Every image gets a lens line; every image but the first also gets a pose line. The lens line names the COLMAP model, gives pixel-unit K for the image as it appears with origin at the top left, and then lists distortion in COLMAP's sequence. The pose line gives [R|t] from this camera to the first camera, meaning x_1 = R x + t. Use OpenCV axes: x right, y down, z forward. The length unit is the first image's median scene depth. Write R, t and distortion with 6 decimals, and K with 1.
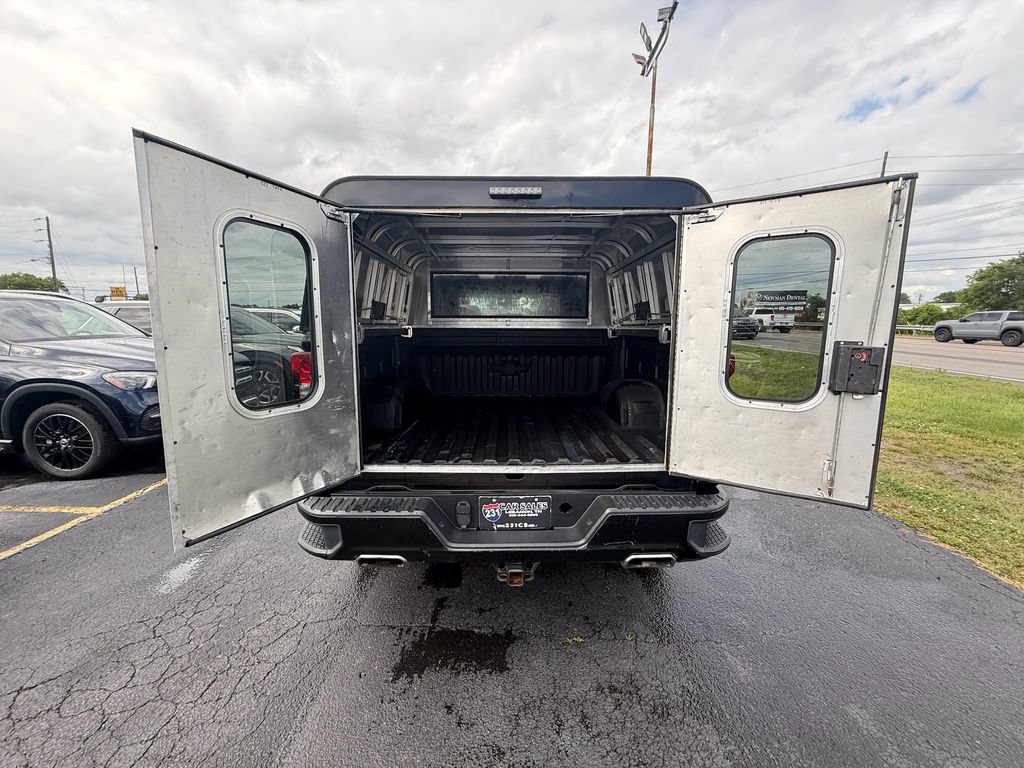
lens RADIAL K [[413.9, 0, 508.9], [0, 413.9, 393.6], [0, 0, 1]] dist [0.001610, -0.000201]
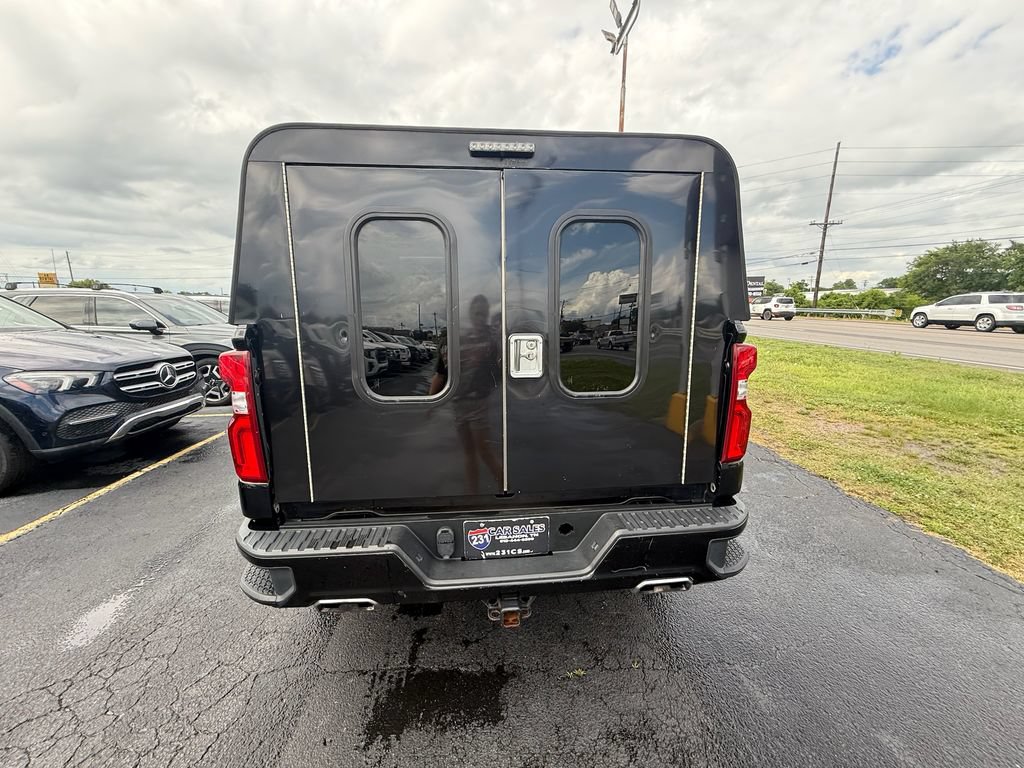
lens RADIAL K [[413.9, 0, 512.7], [0, 413.9, 392.7], [0, 0, 1]] dist [0.001610, -0.000201]
pose [[0.996577, -0.023131, 0.079373, -0.027696], [0.020874, 0.999357, 0.029154, -0.026513], [-0.079996, -0.027398, 0.996419, 0.133121]]
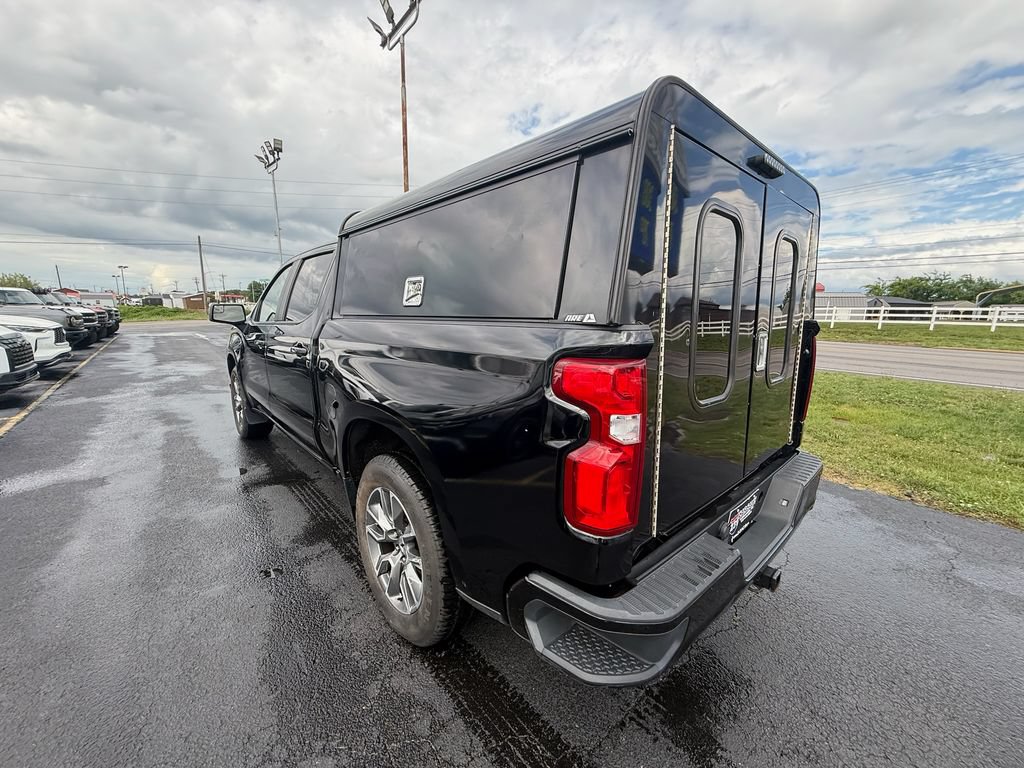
lens RADIAL K [[410.4, 0, 510.1], [0, 410.4, 392.7], [0, 0, 1]] dist [-0.001099, 0.001020]
pose [[0.747535, -0.122563, 0.652817, -0.769465], [0.103957, 0.992305, 0.067260, -0.081793], [-0.656037, 0.017586, 0.754524, 0.528609]]
